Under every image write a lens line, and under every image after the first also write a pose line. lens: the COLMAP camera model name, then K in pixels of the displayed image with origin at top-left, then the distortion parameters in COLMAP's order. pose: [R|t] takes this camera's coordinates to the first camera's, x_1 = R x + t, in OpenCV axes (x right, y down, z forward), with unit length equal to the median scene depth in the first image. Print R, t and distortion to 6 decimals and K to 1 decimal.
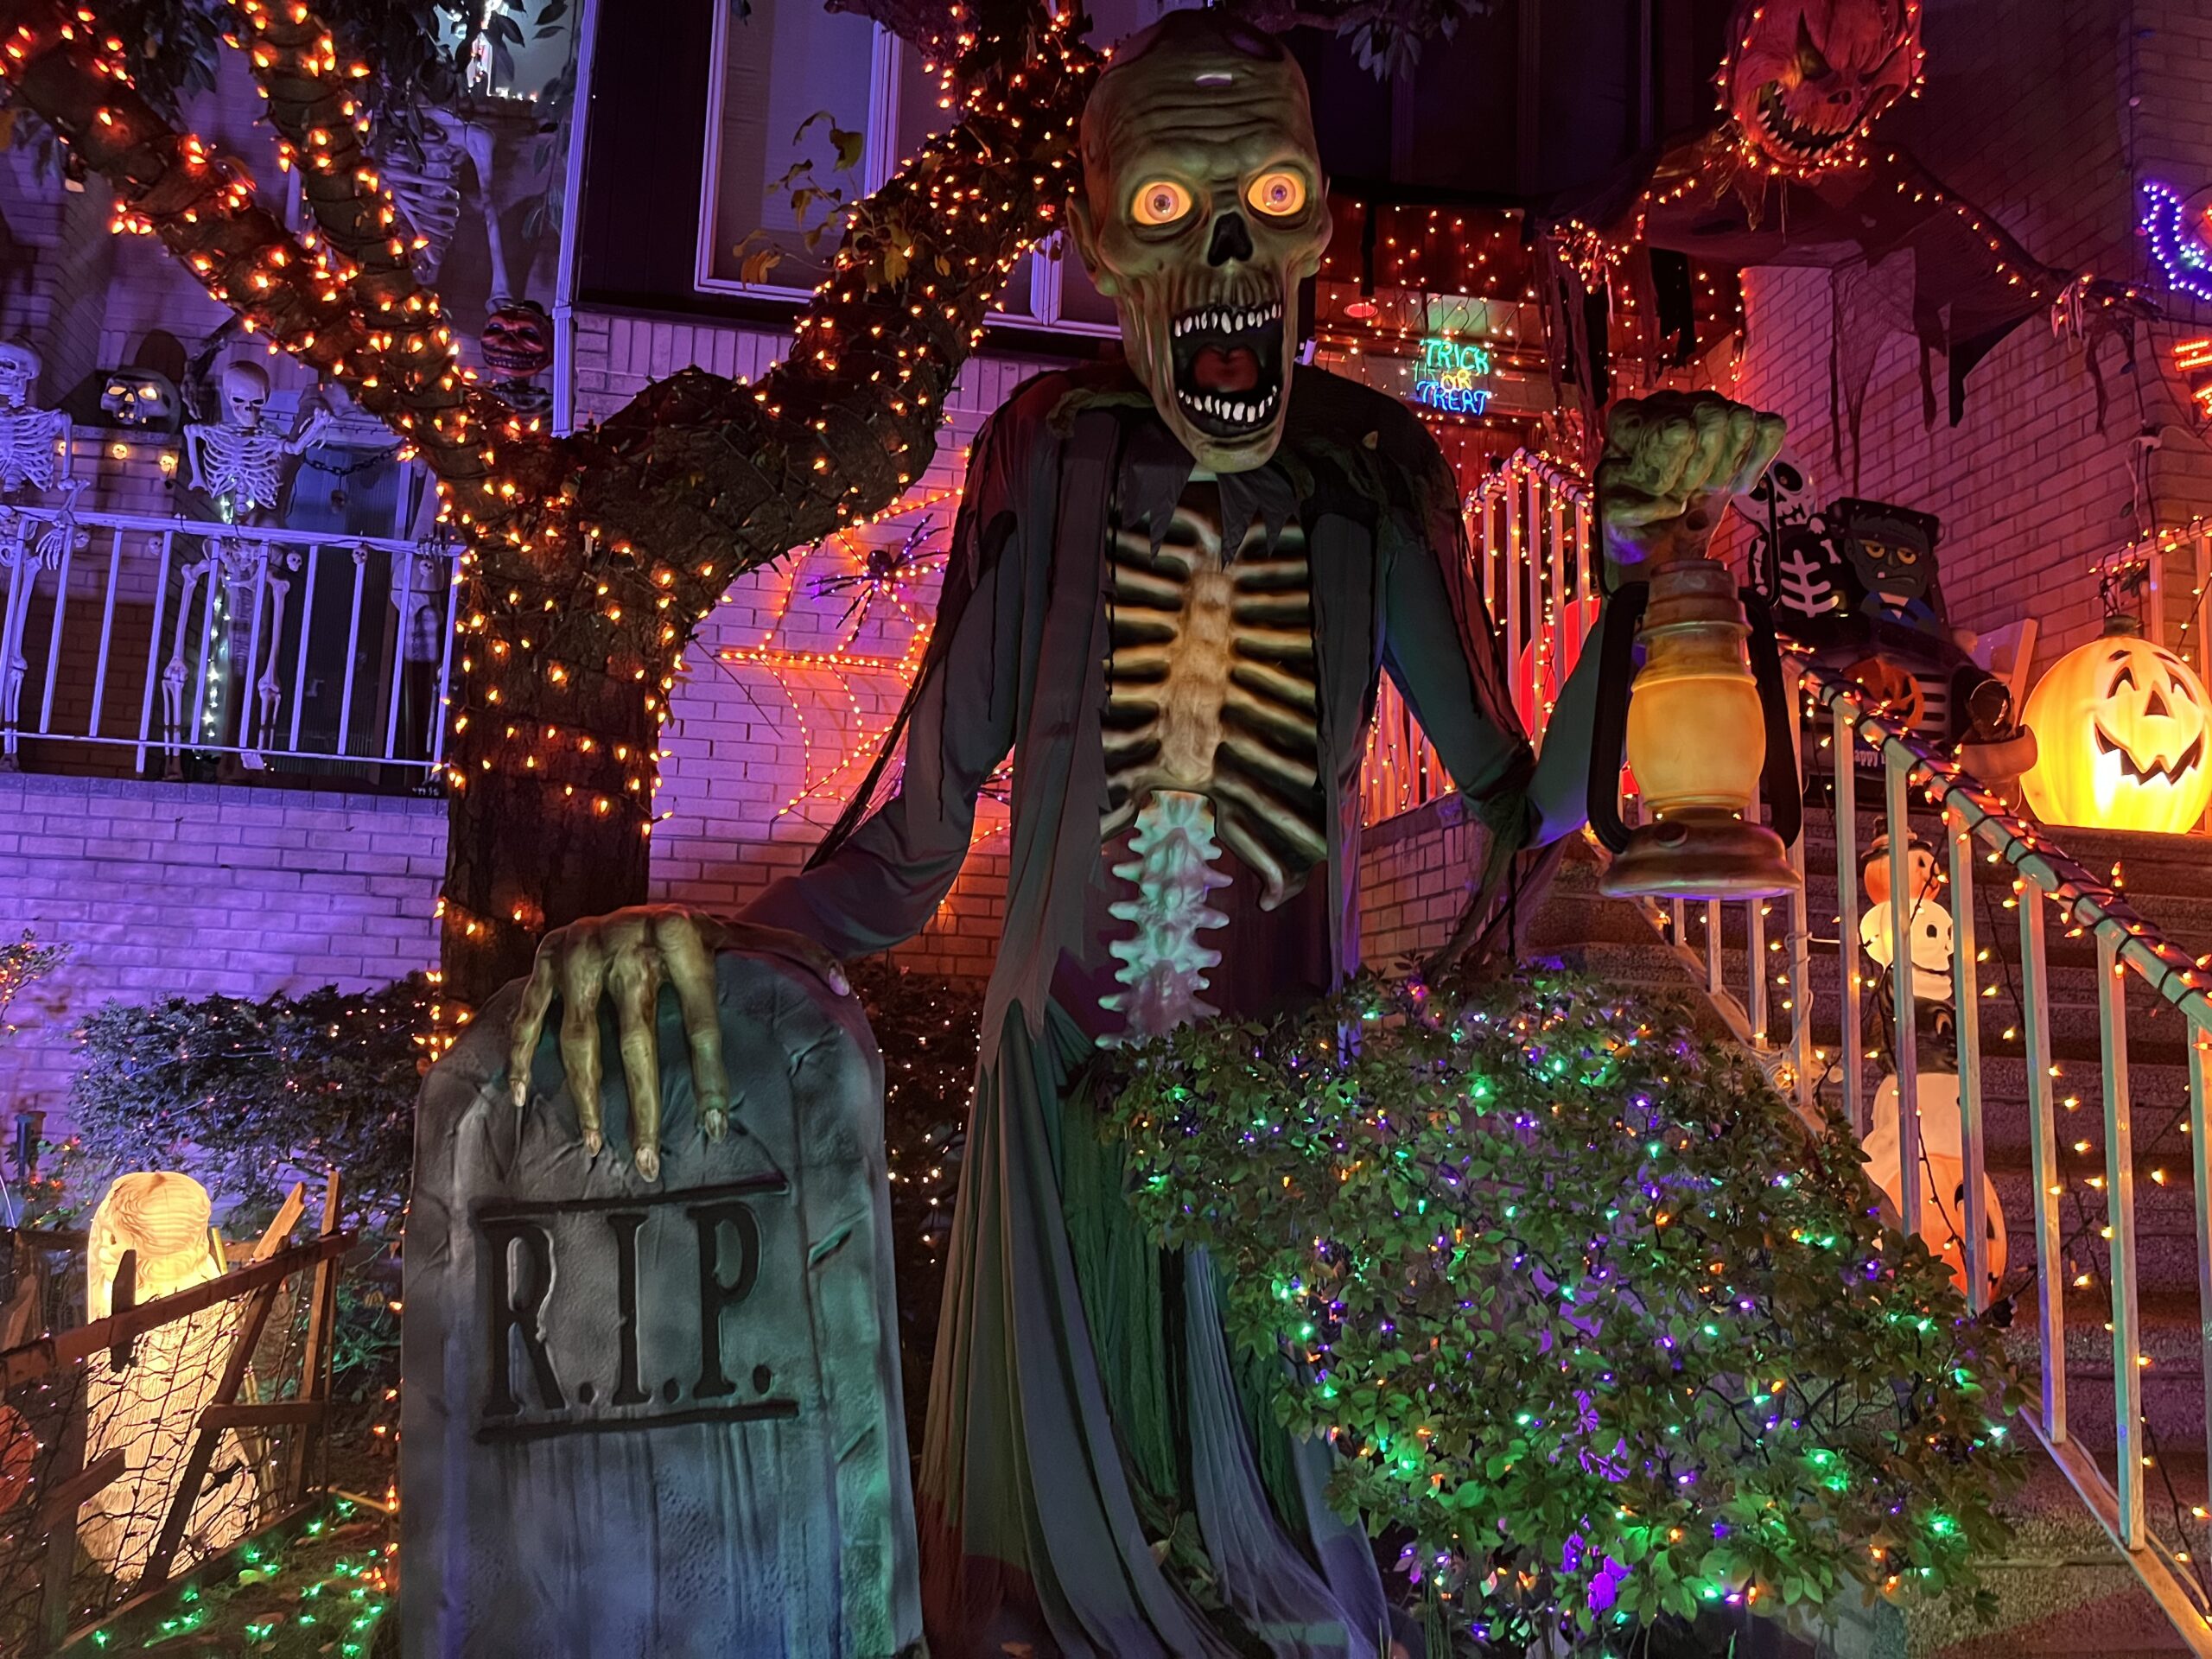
lens RADIAL K [[1696.6, 0, 1106.2], [0, 1696.6, 864.2], [0, 0, 1]] dist [0.075064, -0.128737]
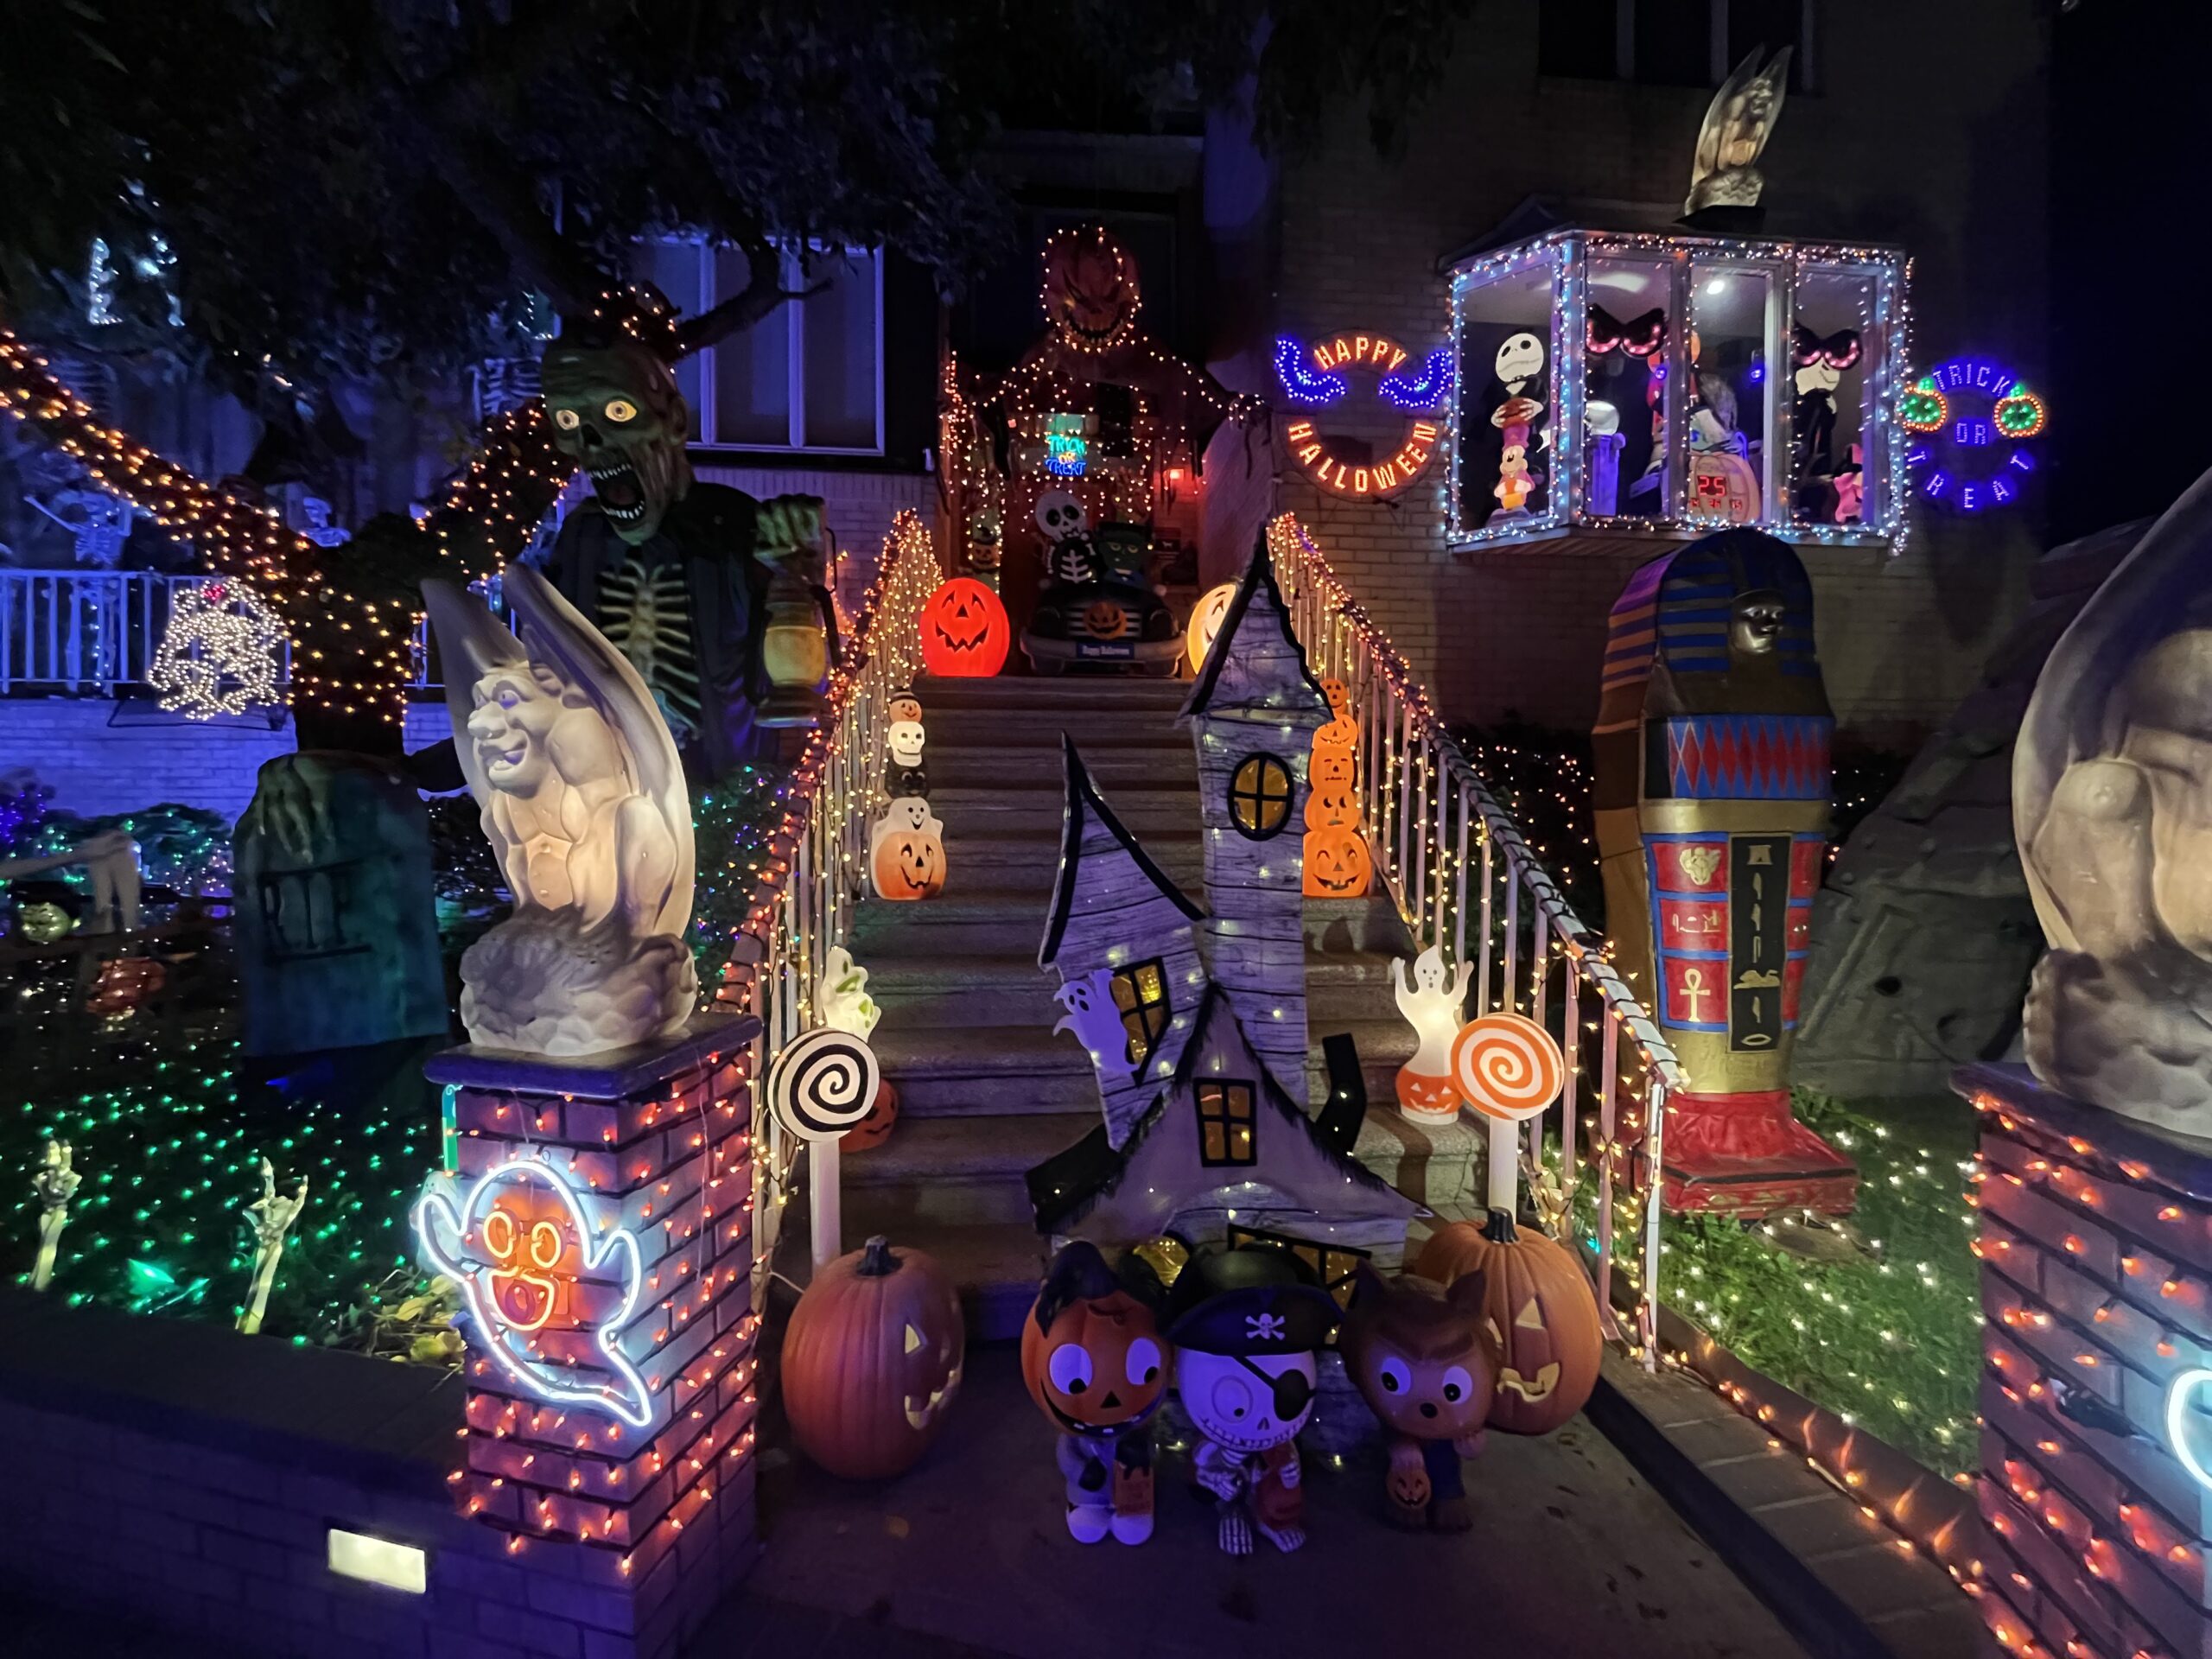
lens RADIAL K [[884.9, 0, 1037.7], [0, 884.9, 840.5], [0, 0, 1]] dist [-0.009725, -0.000138]
pose [[0.997062, -0.039247, -0.065787, 0.637280], [0.048042, 0.989275, 0.137939, 0.019796], [0.059668, -0.140694, 0.988254, -0.147236]]
